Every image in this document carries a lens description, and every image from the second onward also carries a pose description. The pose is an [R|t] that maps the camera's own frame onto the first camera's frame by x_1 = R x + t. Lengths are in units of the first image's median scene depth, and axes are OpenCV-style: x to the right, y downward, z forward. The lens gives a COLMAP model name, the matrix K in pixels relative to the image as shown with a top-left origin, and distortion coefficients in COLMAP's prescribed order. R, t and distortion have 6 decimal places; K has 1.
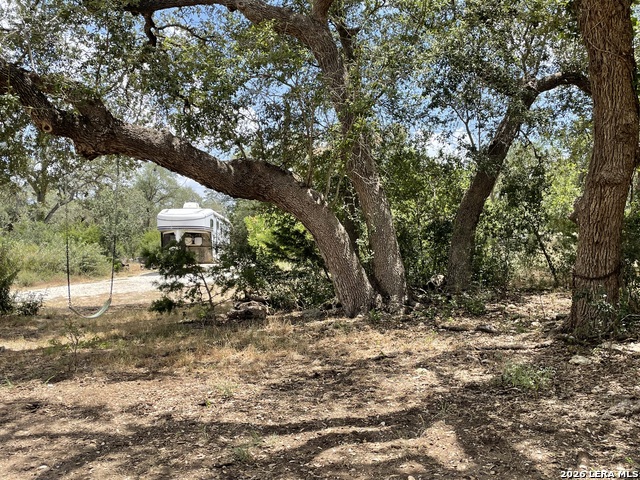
lens RADIAL K [[660.2, 0, 320.6], [0, 660.2, 238.0], [0, 0, 1]] dist [0.020716, 0.000000]
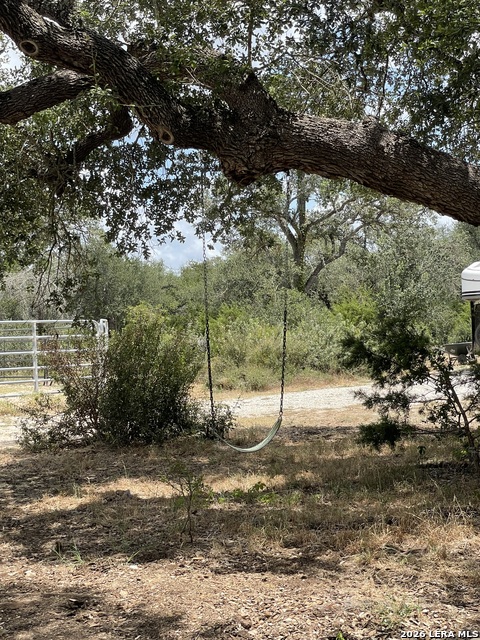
lens RADIAL K [[1069.4, 0, 239.7], [0, 1069.4, 323.3], [0, 0, 1]] dist [0.137071, 0.000000]
pose [[0.872281, -0.013052, -0.488830, 0.106990], [0.019083, 0.999791, 0.007357, -0.001035], [0.488632, -0.015746, 0.872348, 0.146082]]
